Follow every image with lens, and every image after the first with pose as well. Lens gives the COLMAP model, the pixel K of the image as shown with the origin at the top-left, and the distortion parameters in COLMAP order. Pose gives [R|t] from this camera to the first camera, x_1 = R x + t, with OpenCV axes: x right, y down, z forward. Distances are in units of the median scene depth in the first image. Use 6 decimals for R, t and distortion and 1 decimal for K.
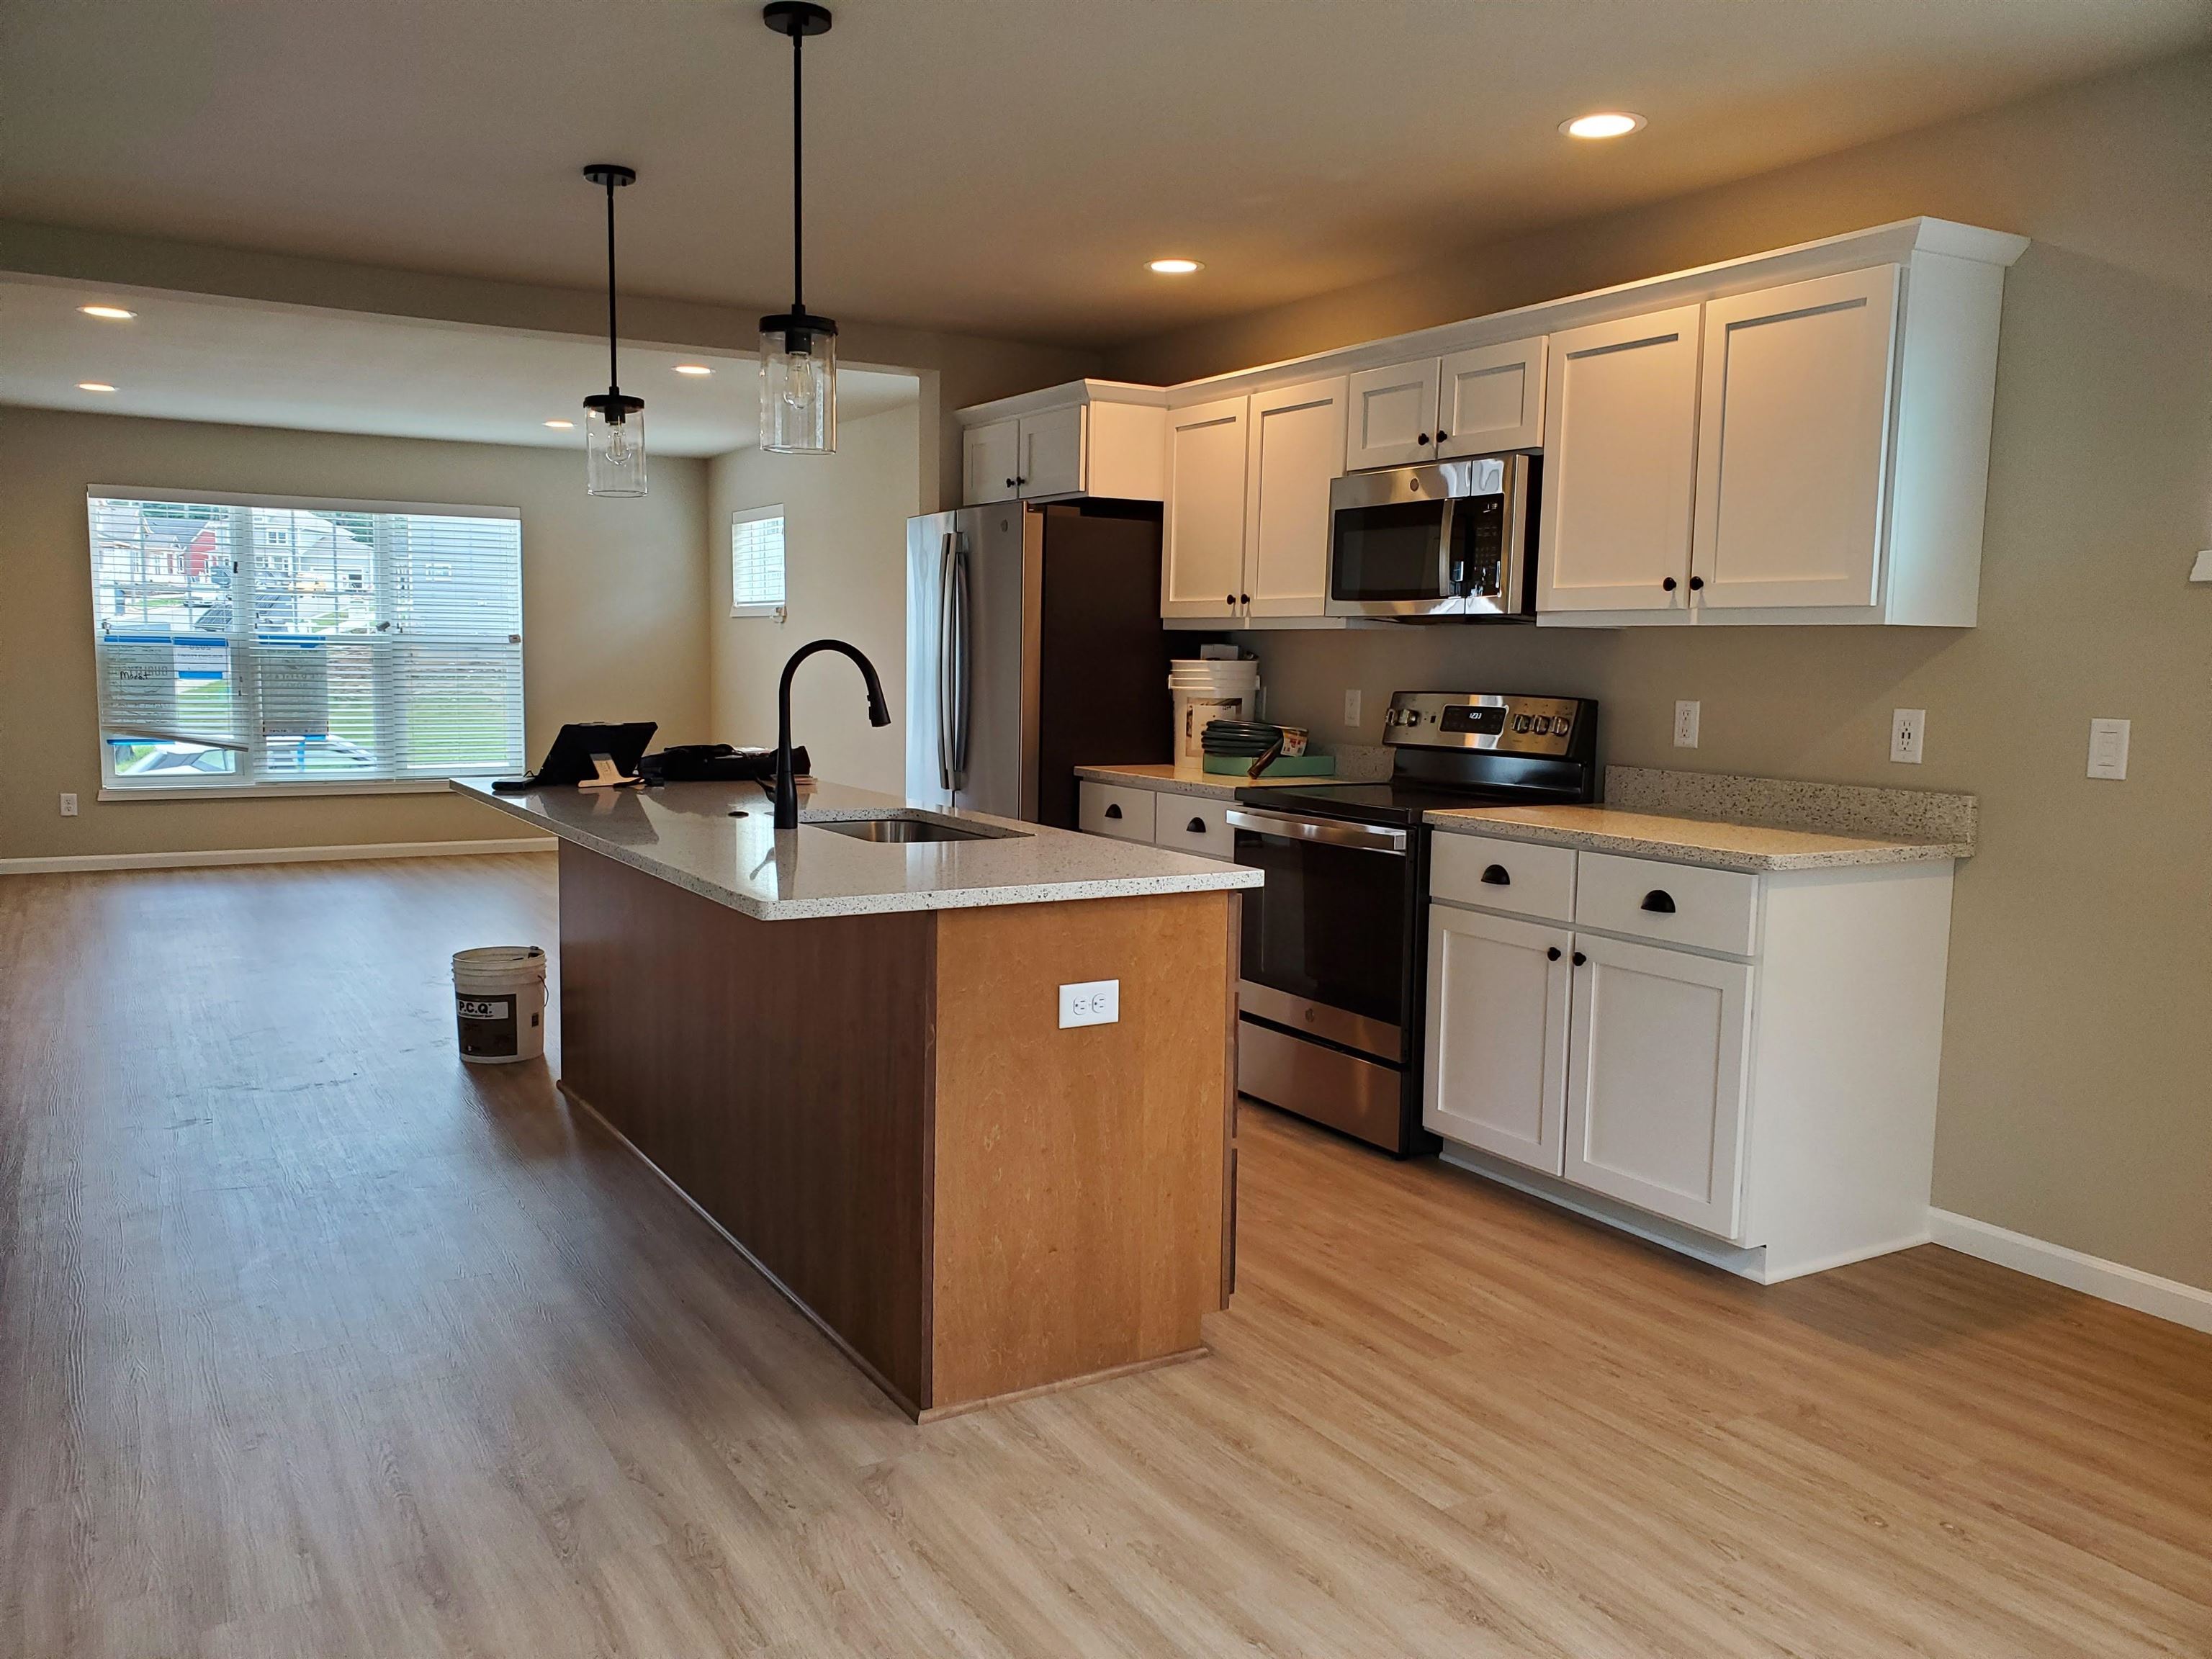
lens RADIAL K [[1697.1, 0, 1101.8], [0, 1697.1, 802.1], [0, 0, 1]] dist [0.041752, -0.004273]
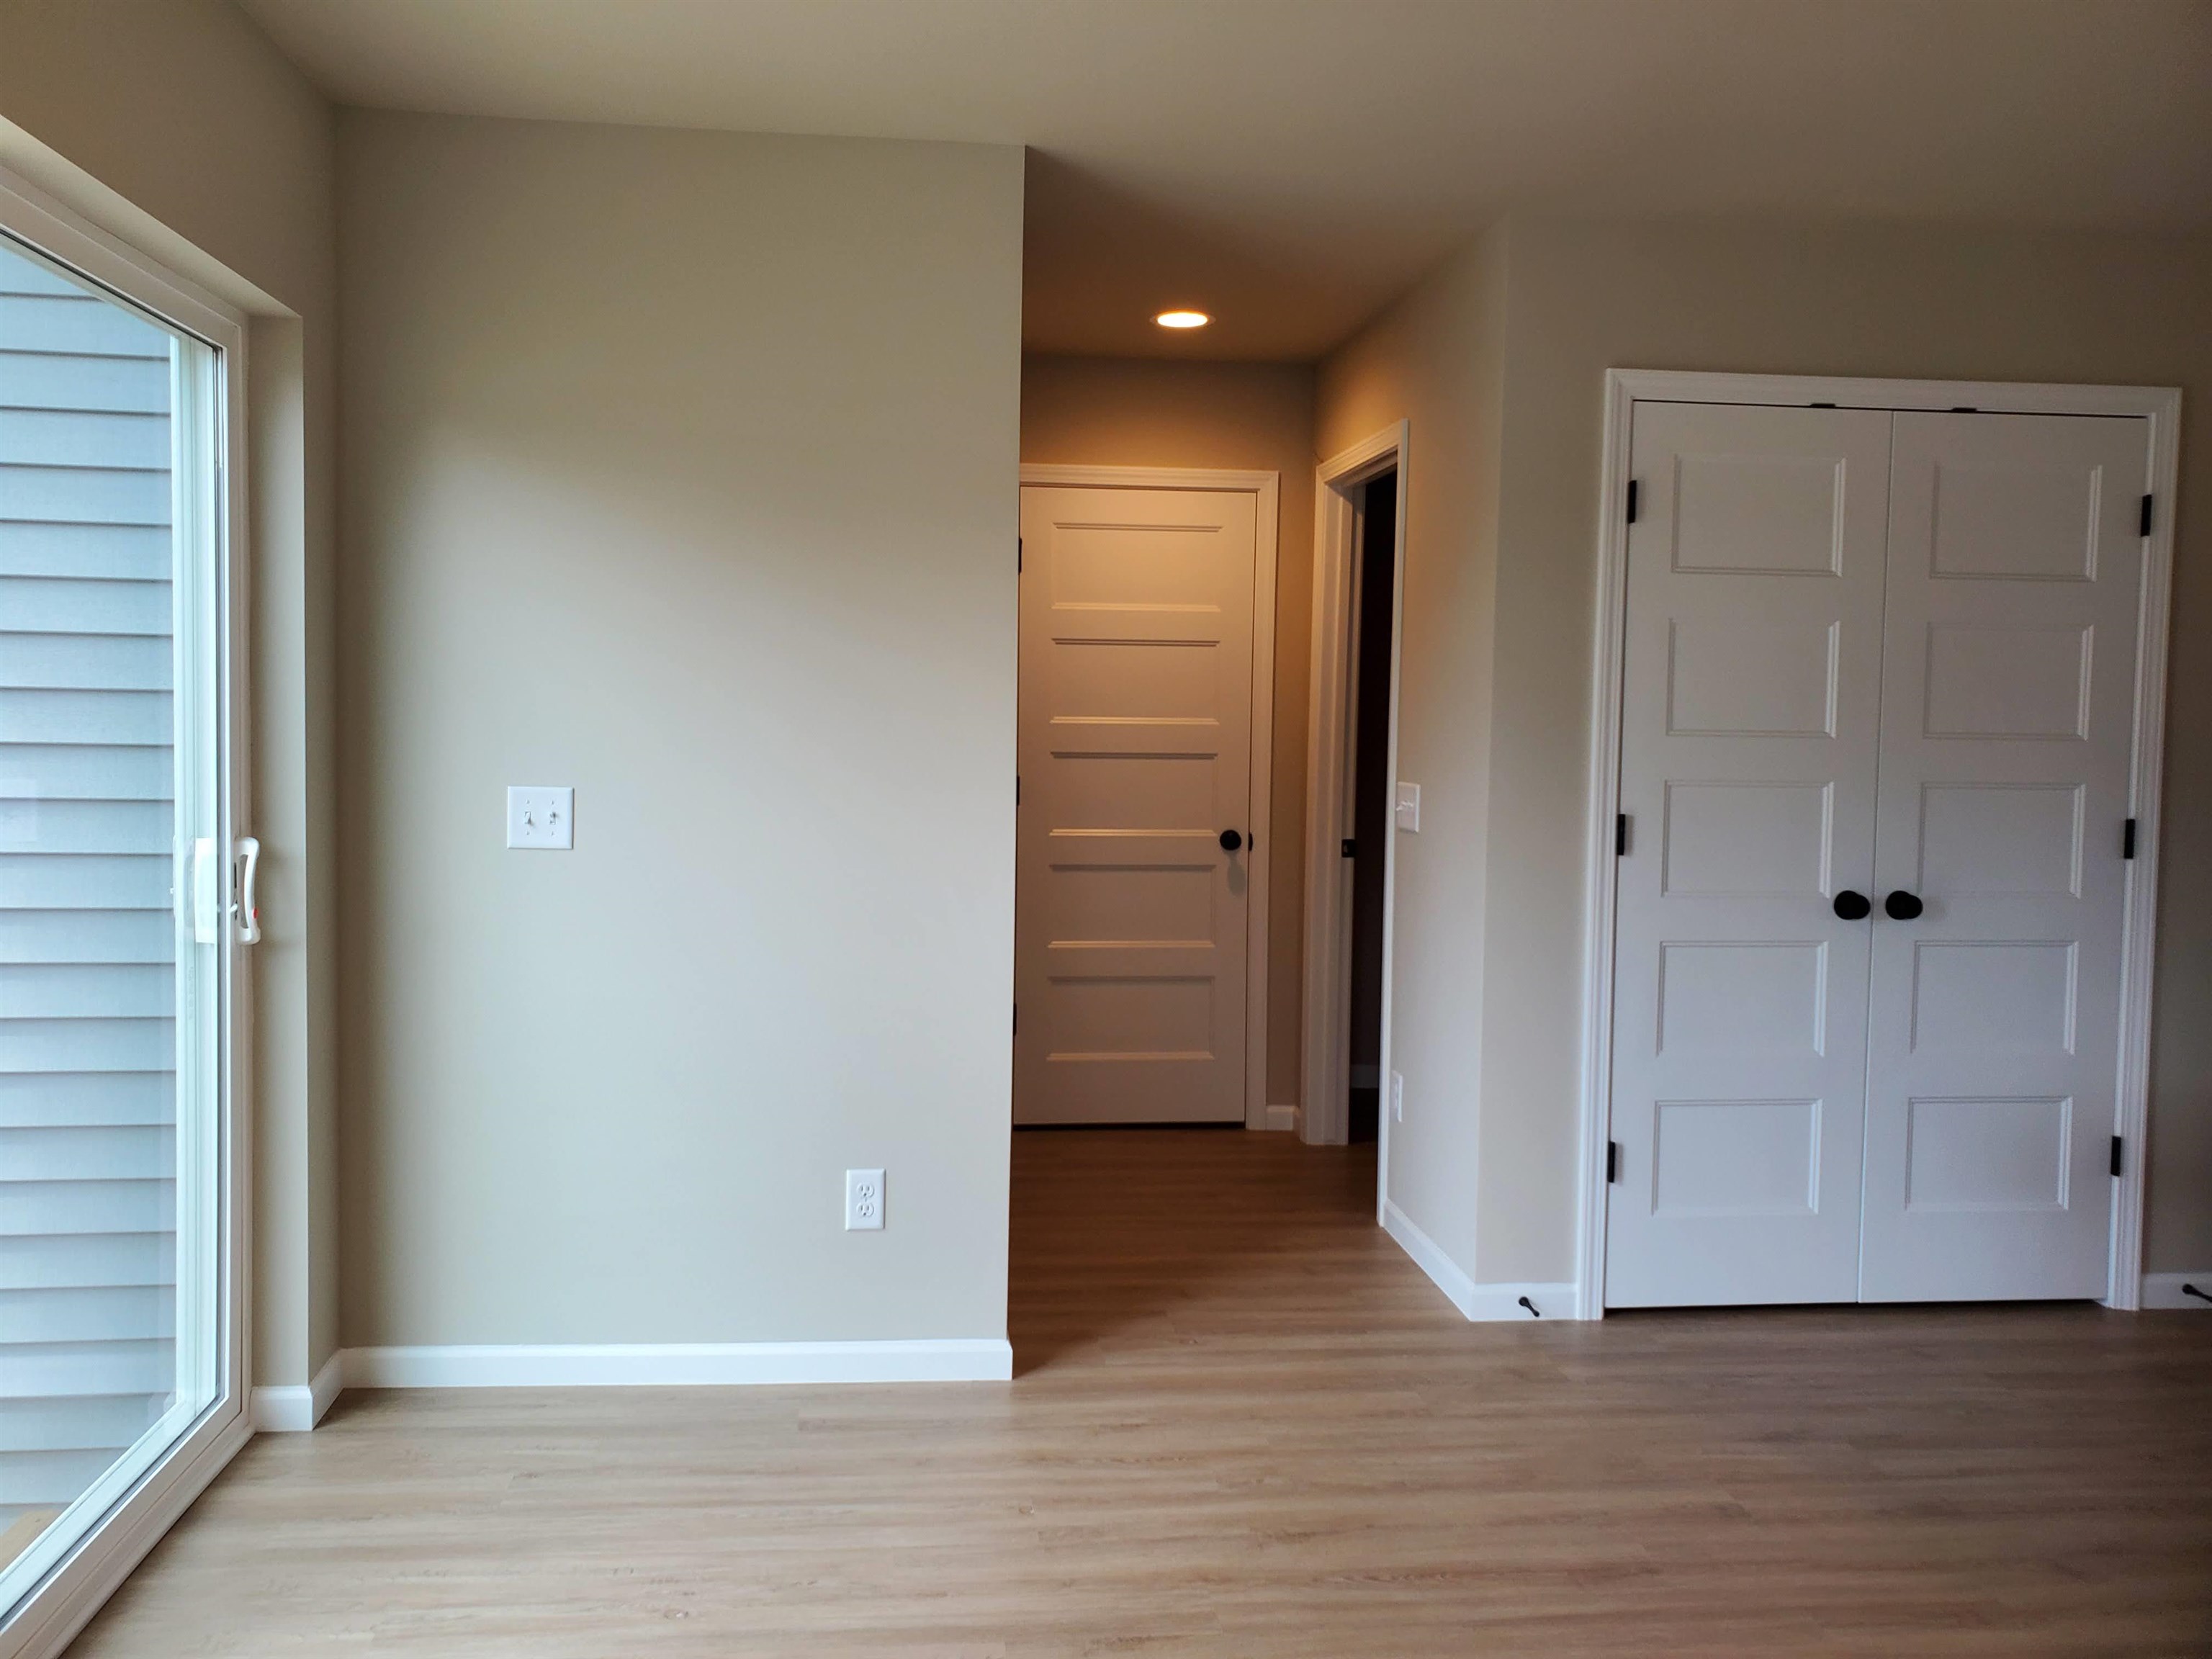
lens RADIAL K [[1697.1, 0, 1101.8], [0, 1697.1, 802.1], [0, 0, 1]] dist [0.041752, -0.004273]
pose [[-0.422082, 0.013964, -0.906450, 0.749599], [-0.103779, 0.992564, 0.063615, -0.055359], [0.900598, 0.120921, -0.417494, 0.702582]]
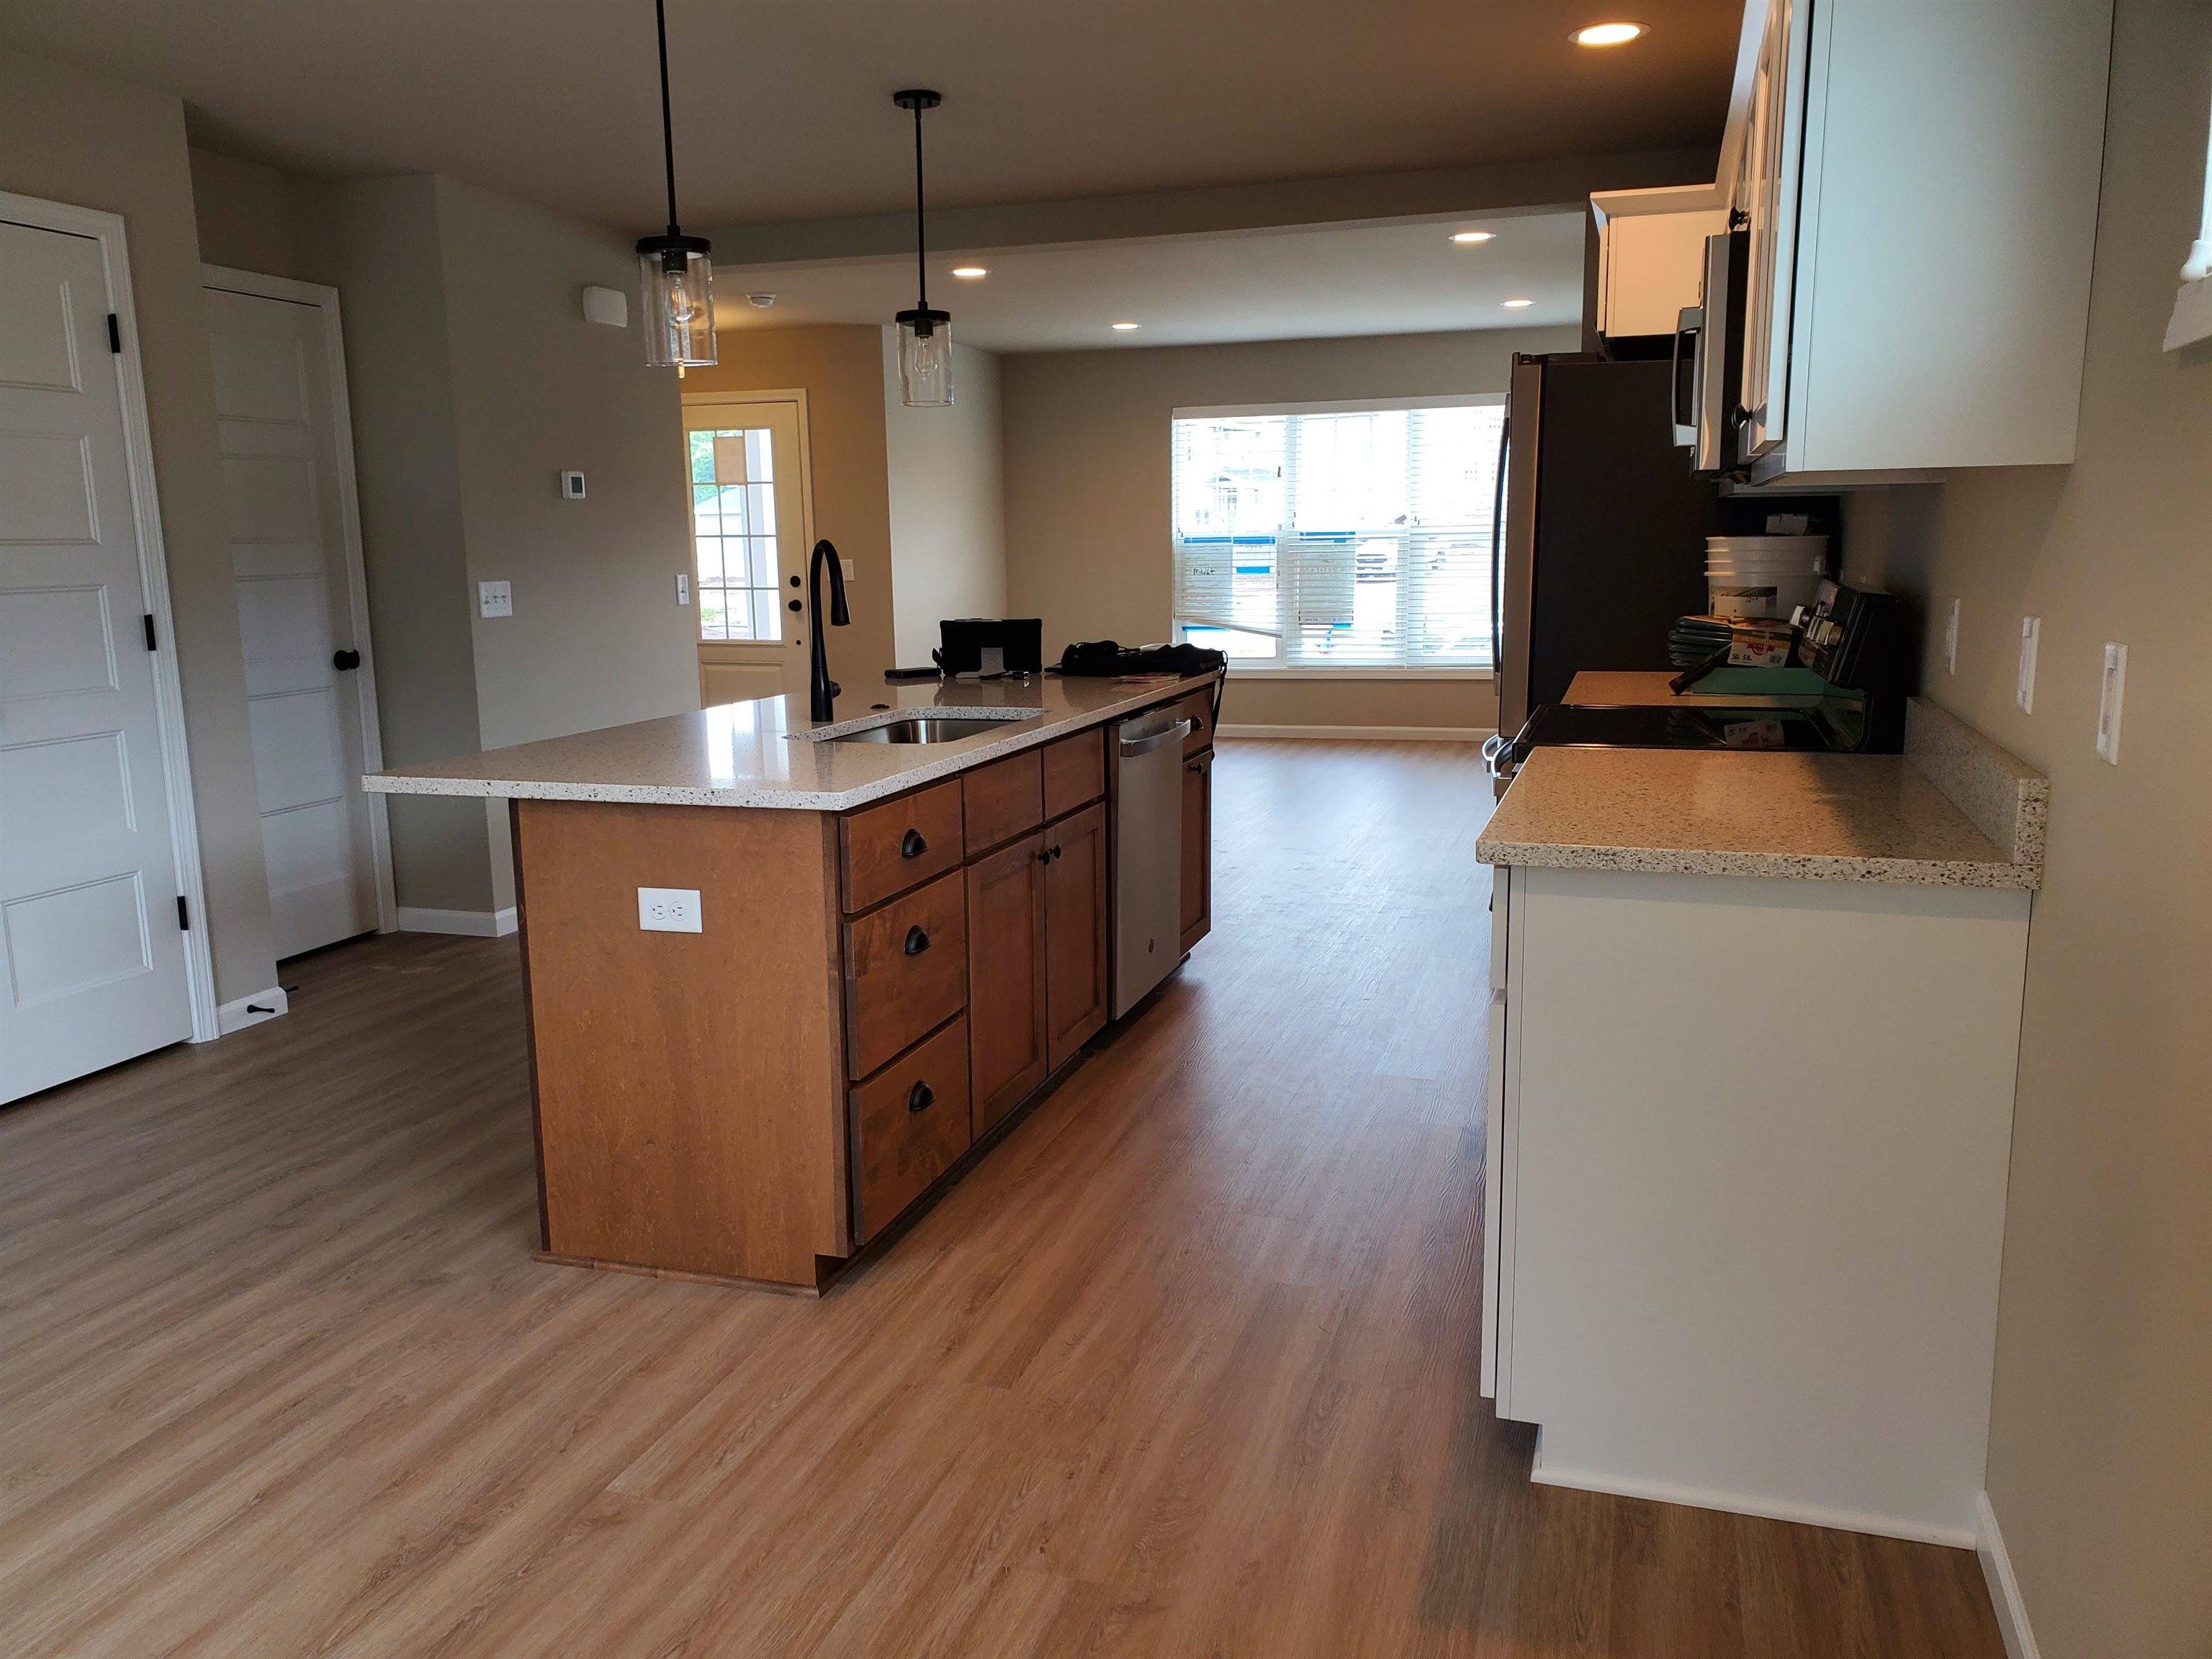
lens RADIAL K [[1713.3, 0, 1106.0], [0, 1713.3, 829.5], [0, 0, 1]] dist [0.030225, 0.000701]
pose [[0.655458, 0.099293, -0.748676, 0.873149], [-0.037226, 0.994362, 0.099286, -0.035915], [0.754314, -0.037208, 0.655459, 0.513720]]
